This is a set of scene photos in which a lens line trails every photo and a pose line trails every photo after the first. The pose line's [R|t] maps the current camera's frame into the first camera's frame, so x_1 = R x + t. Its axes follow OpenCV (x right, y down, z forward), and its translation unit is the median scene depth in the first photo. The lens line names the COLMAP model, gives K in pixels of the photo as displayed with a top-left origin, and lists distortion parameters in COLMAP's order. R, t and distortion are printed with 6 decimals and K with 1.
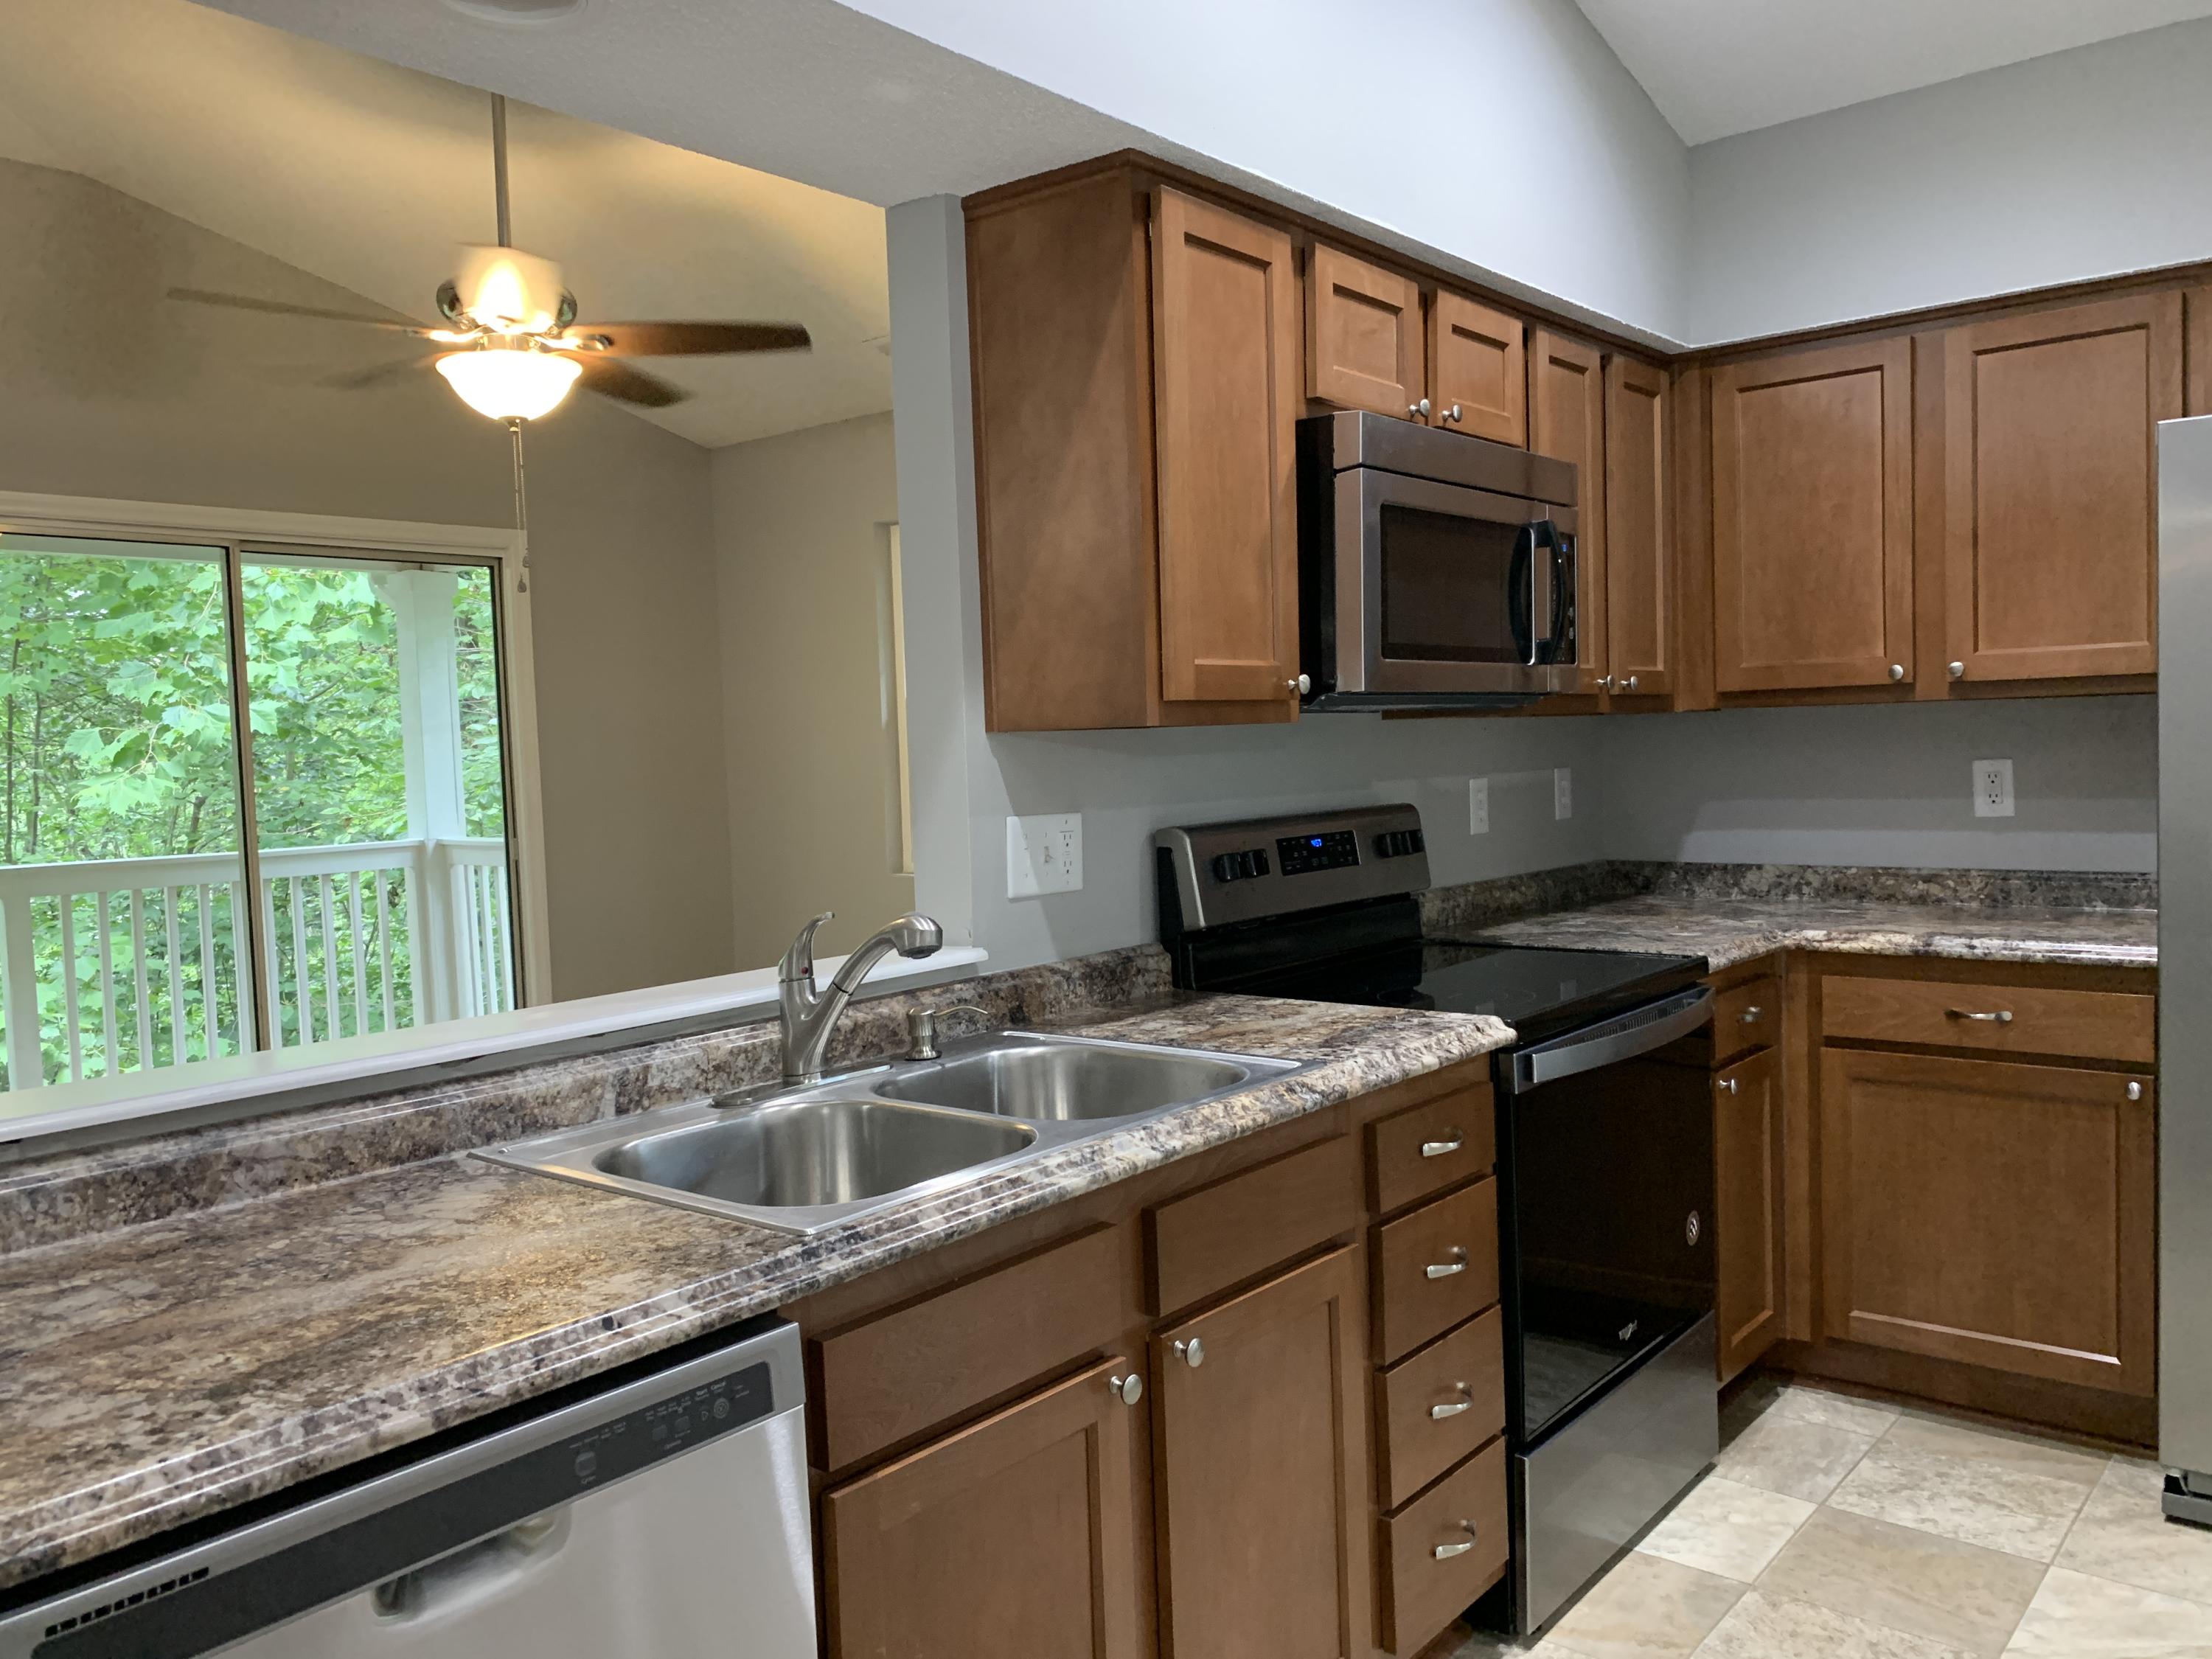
lens RADIAL K [[1685.4, 0, 1106.0], [0, 1685.4, 804.8], [0, 0, 1]] dist [0.082034, -0.107201]
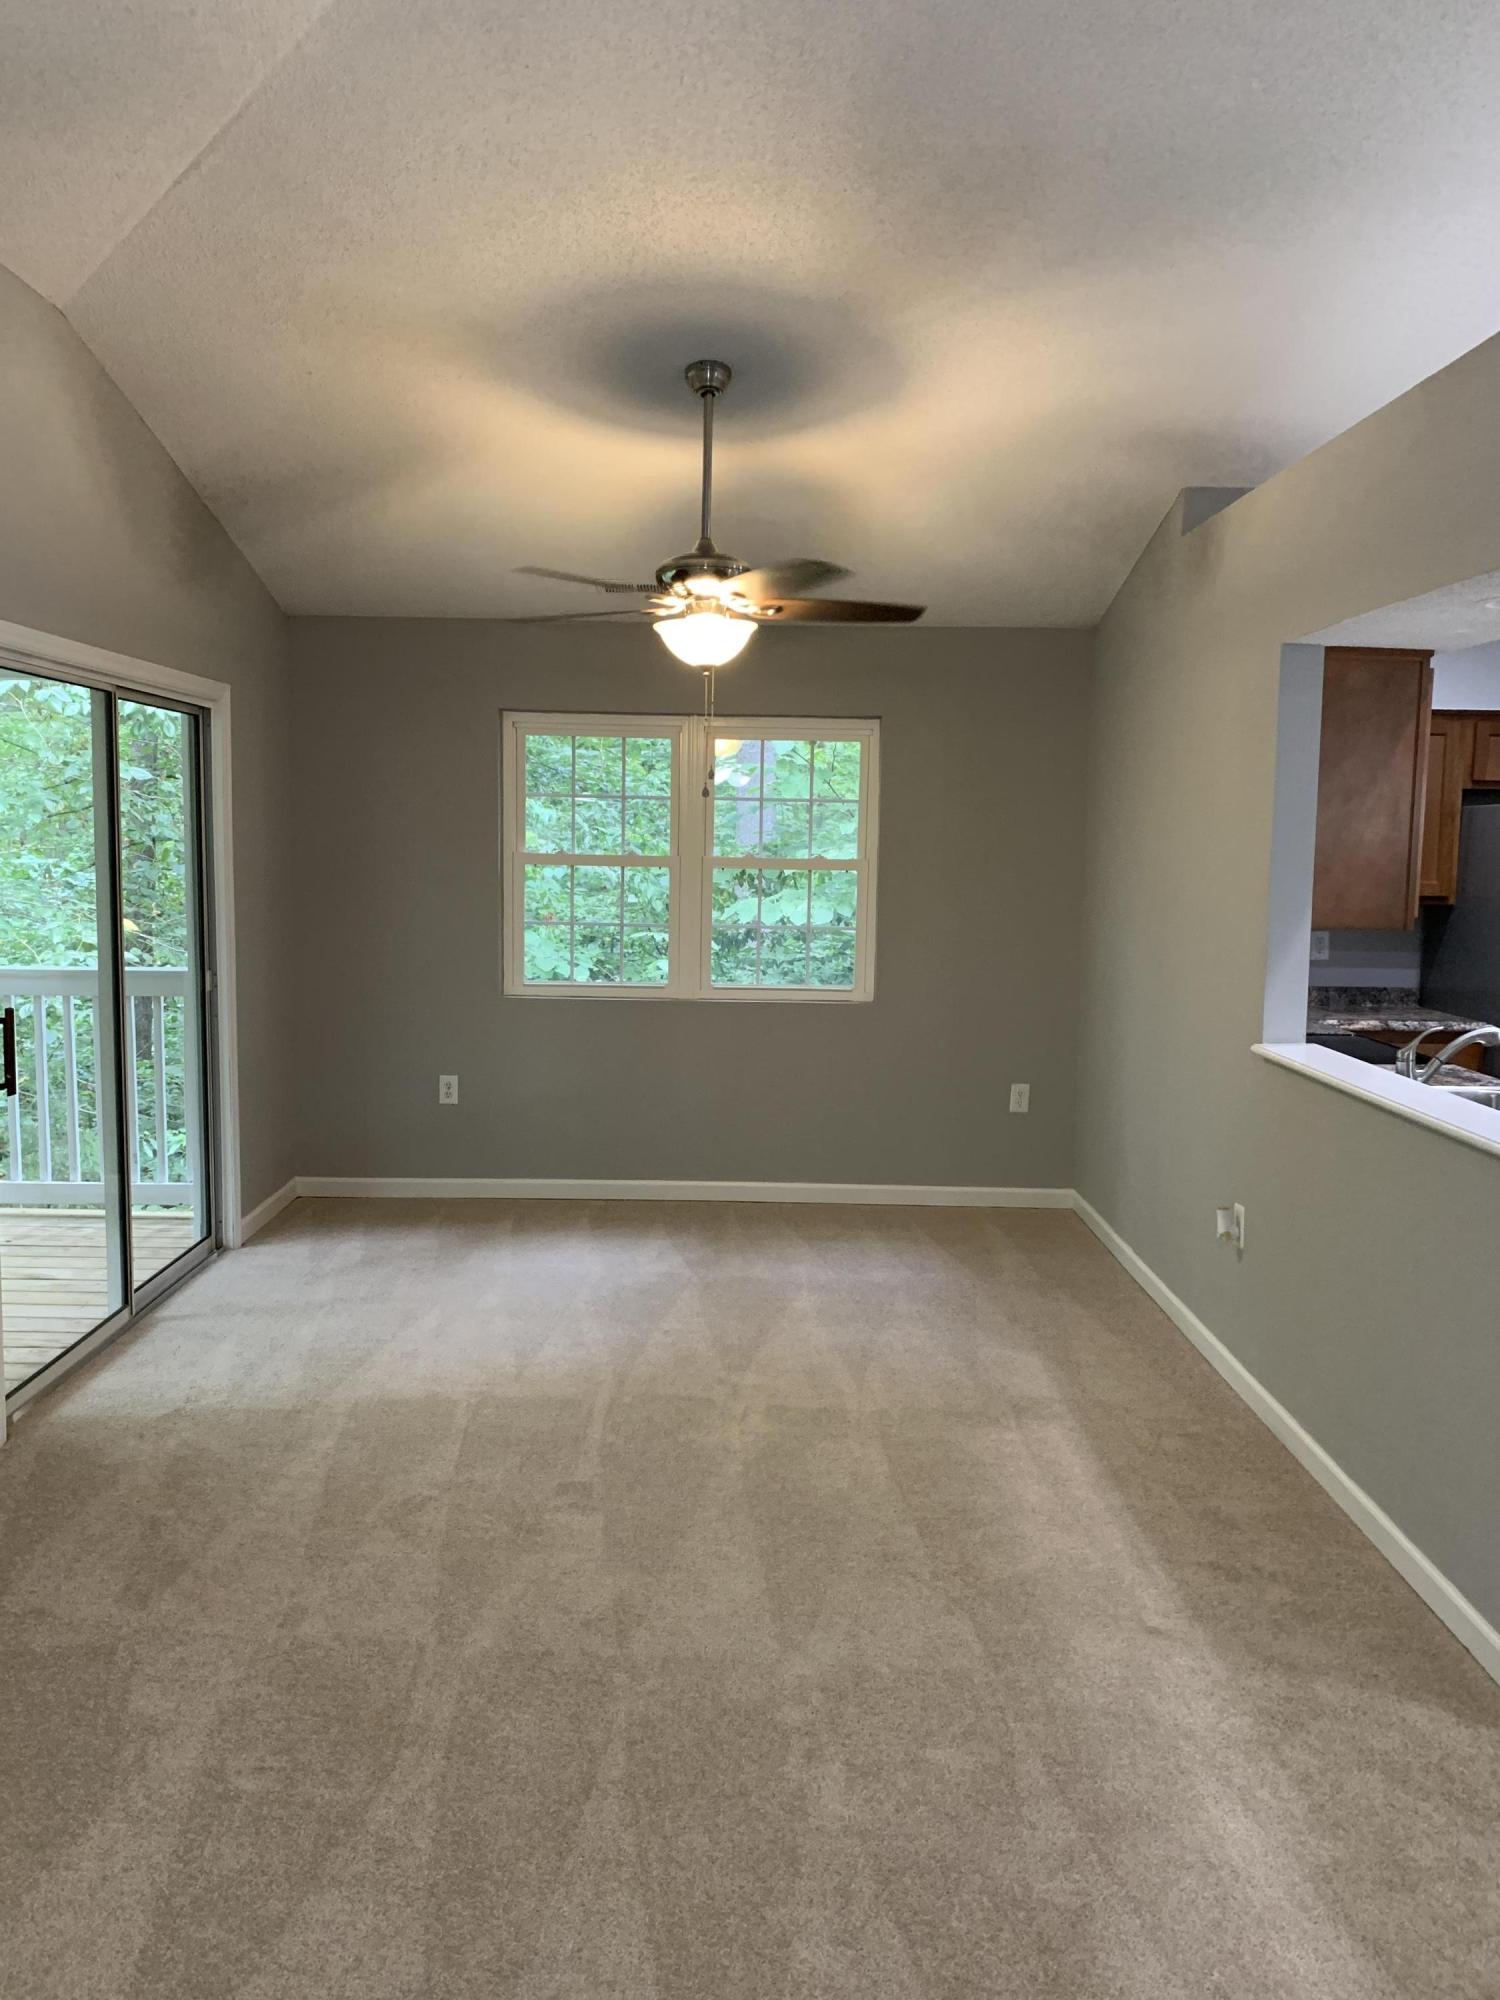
lens RADIAL K [[1536.7, 0, 750.0], [0, 1536.7, 1000.0], [0, 0, 1]] dist [0.005577, -0.000981]
pose [[0.754537, -0.022228, 0.655881, -1.617149], [-0.016393, 0.998476, 0.052698, -0.042795], [-0.656053, -0.050515, 0.753022, 0.107152]]
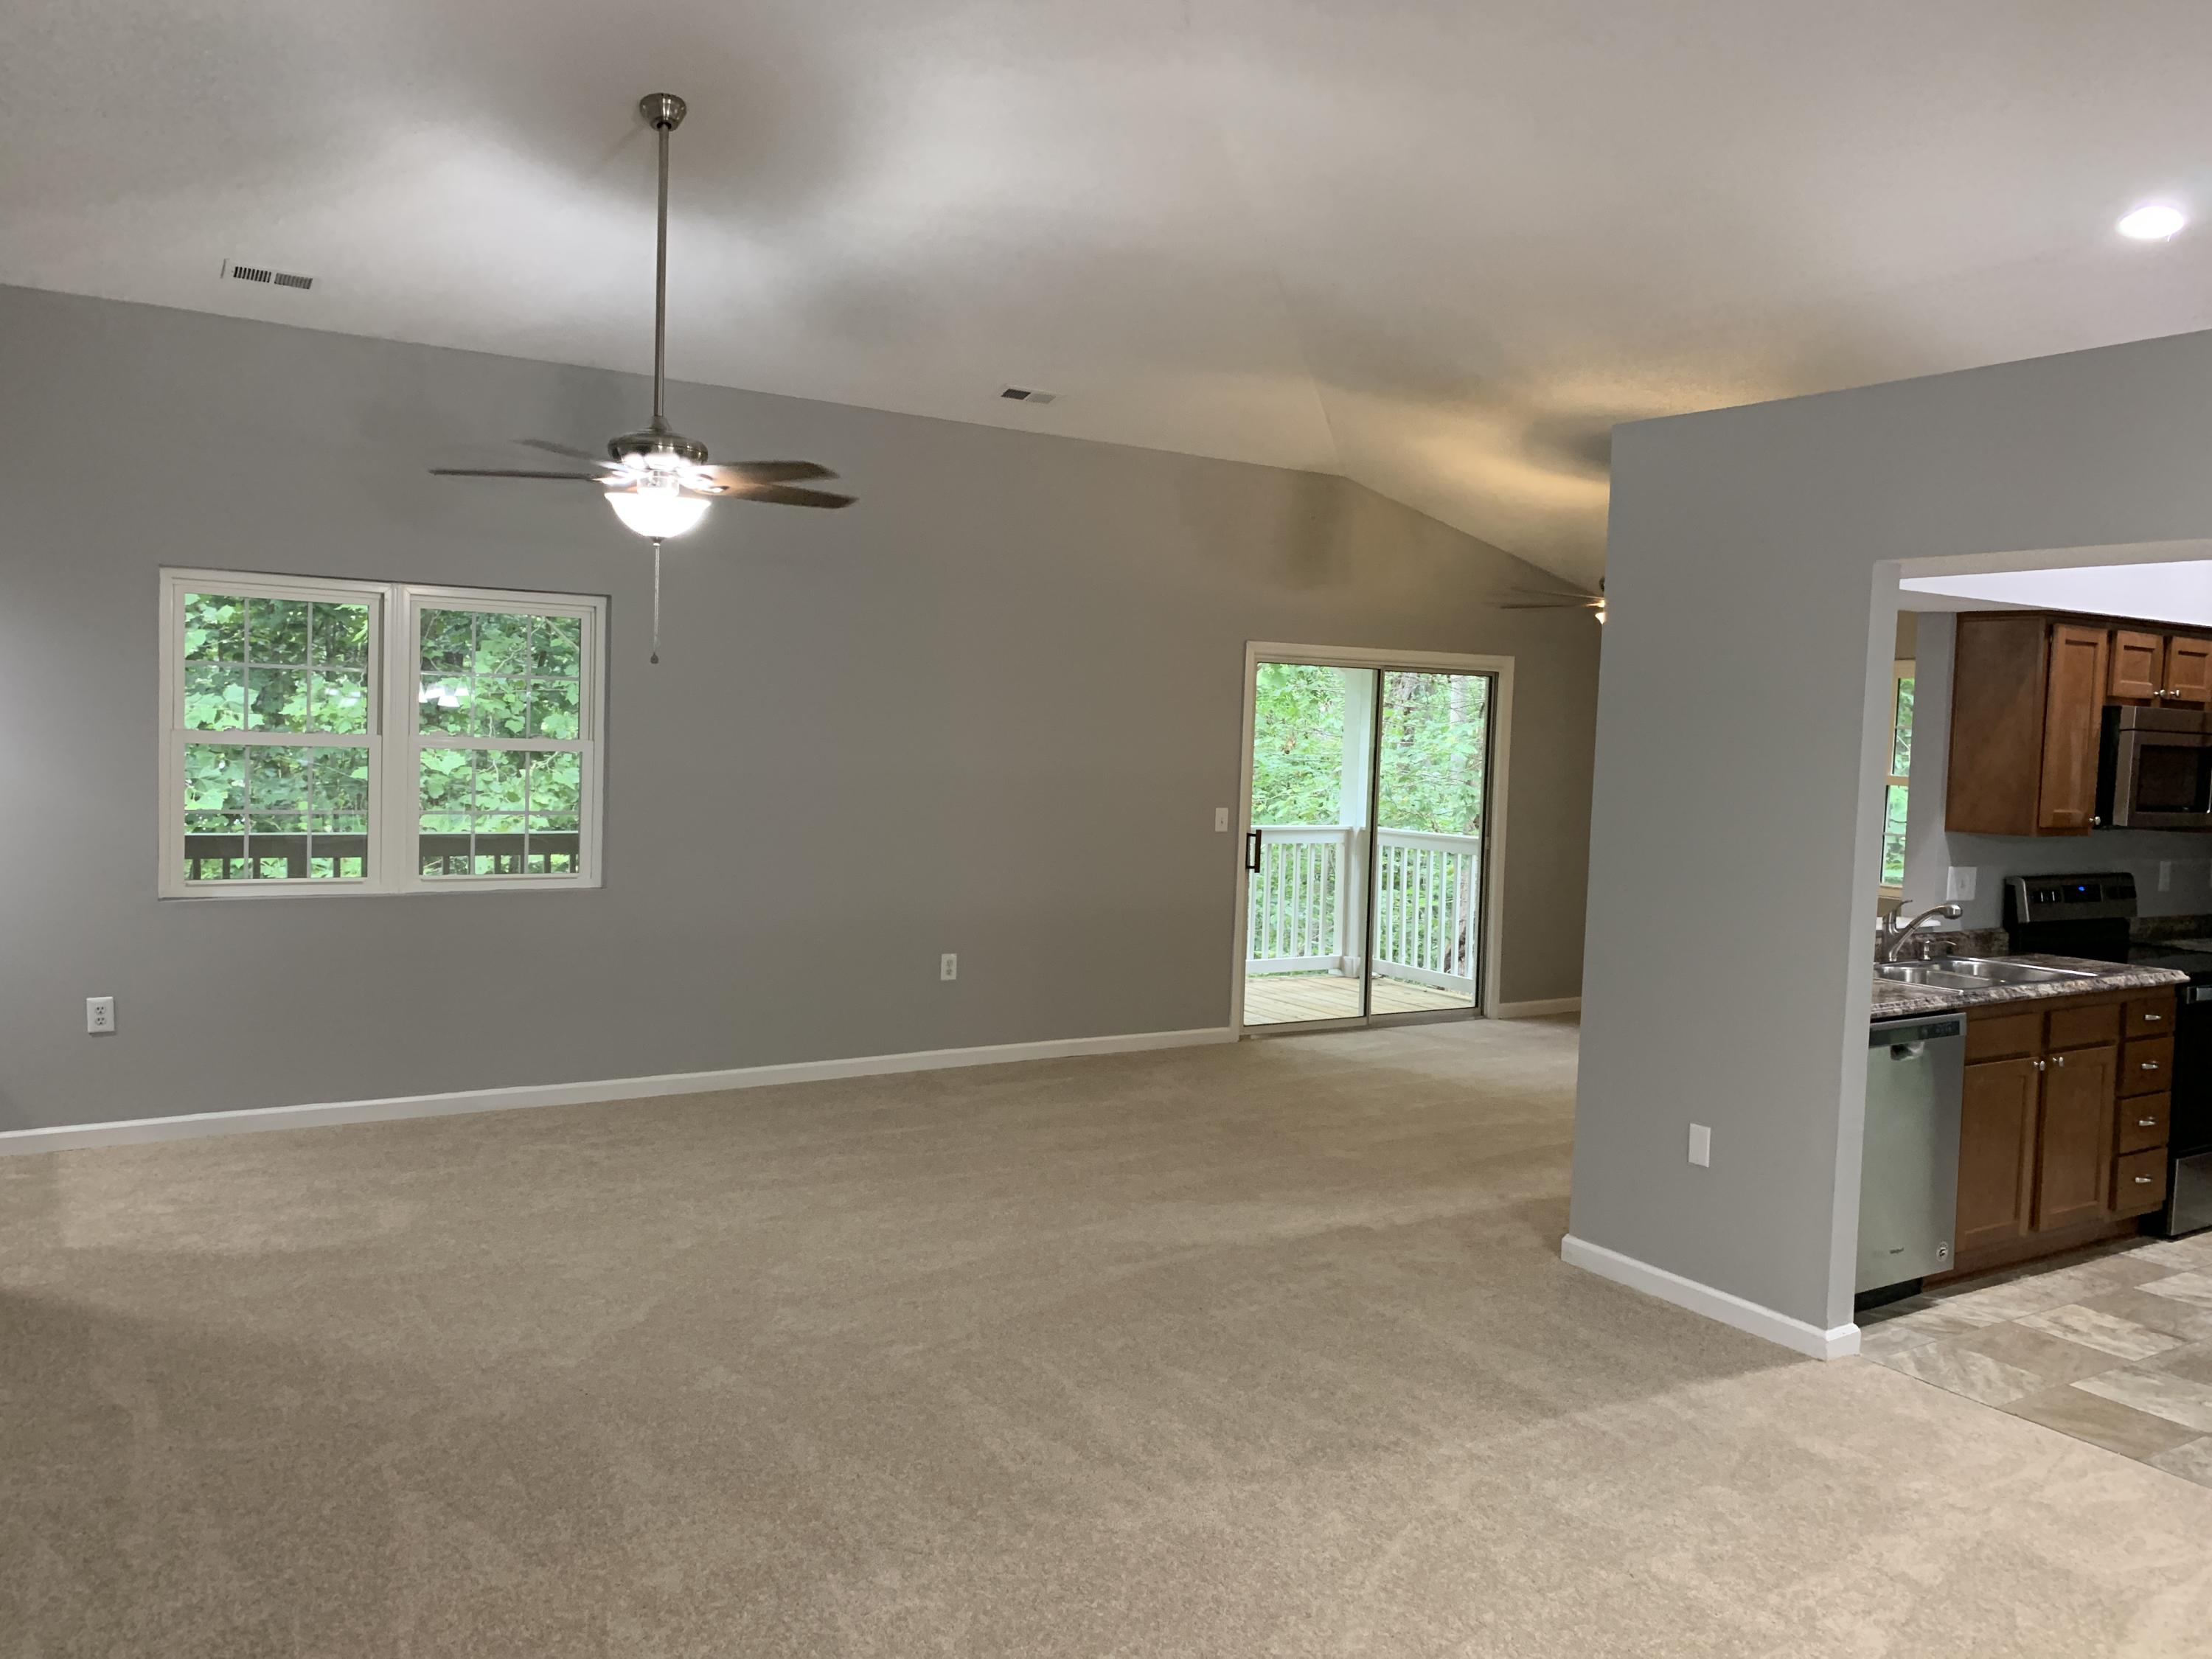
lens RADIAL K [[1685.4, 0, 1106.0], [0, 1685.4, 804.8], [0, 0, 1]] dist [0.082034, -0.107201]
pose [[0.951285, 0.077958, -0.298293, -0.469806], [-0.075803, 0.996945, 0.018808, -0.034445], [0.298848, 0.004719, 0.954289, -1.619296]]
